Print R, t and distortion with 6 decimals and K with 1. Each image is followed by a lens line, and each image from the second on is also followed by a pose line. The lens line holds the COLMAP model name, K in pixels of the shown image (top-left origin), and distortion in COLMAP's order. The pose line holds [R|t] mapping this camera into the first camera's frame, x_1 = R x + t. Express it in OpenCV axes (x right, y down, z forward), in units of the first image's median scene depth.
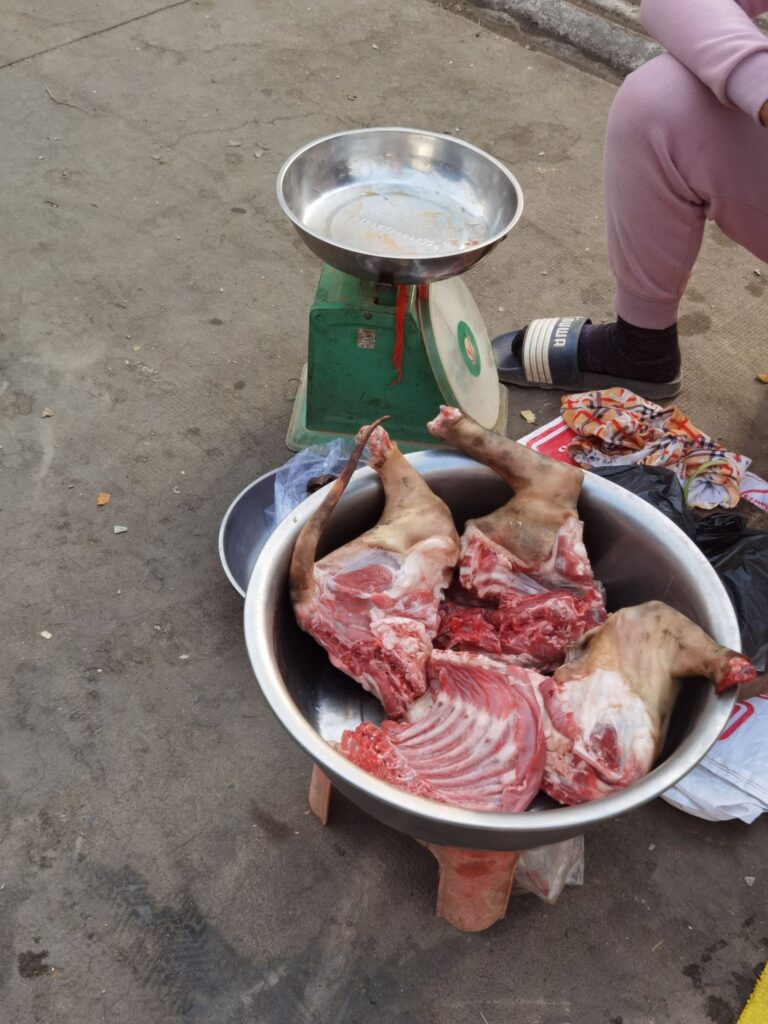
lens RADIAL K [[1428.3, 0, 386.0], [0, 1428.3, 510.9], [0, 0, 1]] dist [-0.138233, 0.000000]
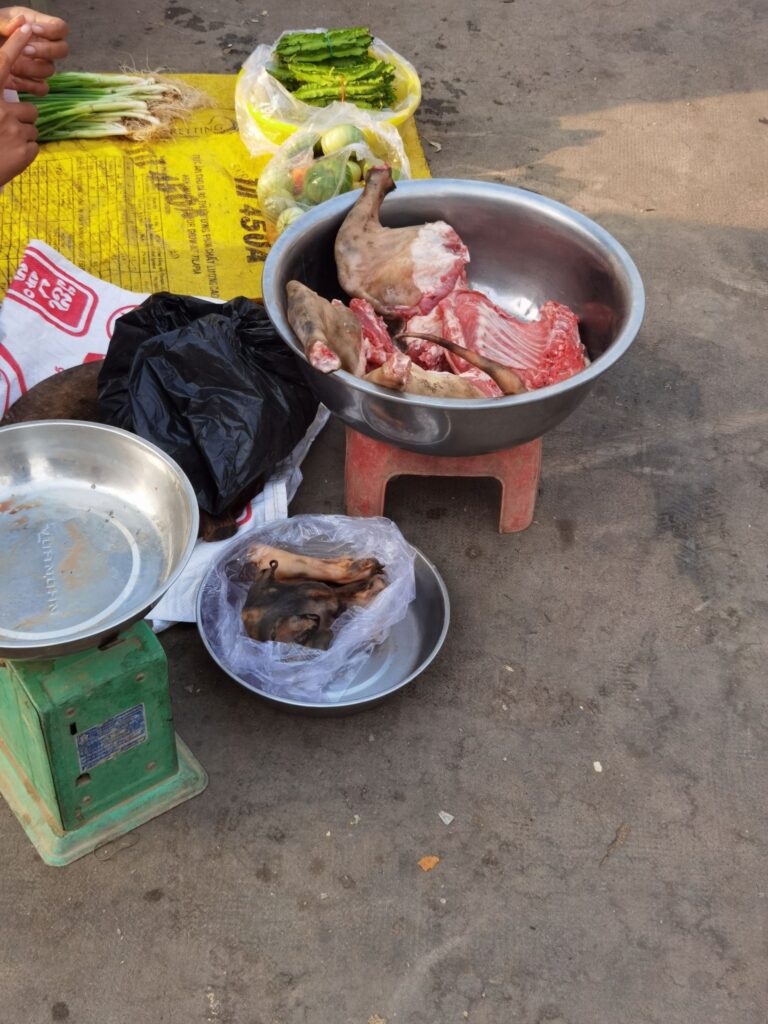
lens RADIAL K [[1428.3, 0, 385.4], [0, 1428.3, 512.9], [0, 0, 1]] dist [-0.138233, 0.000000]
pose [[-0.663147, -0.596126, 0.452625, -0.508693], [0.462975, 0.148466, 0.873849, -0.903689], [-0.588124, 0.789044, 0.177537, 0.826353]]
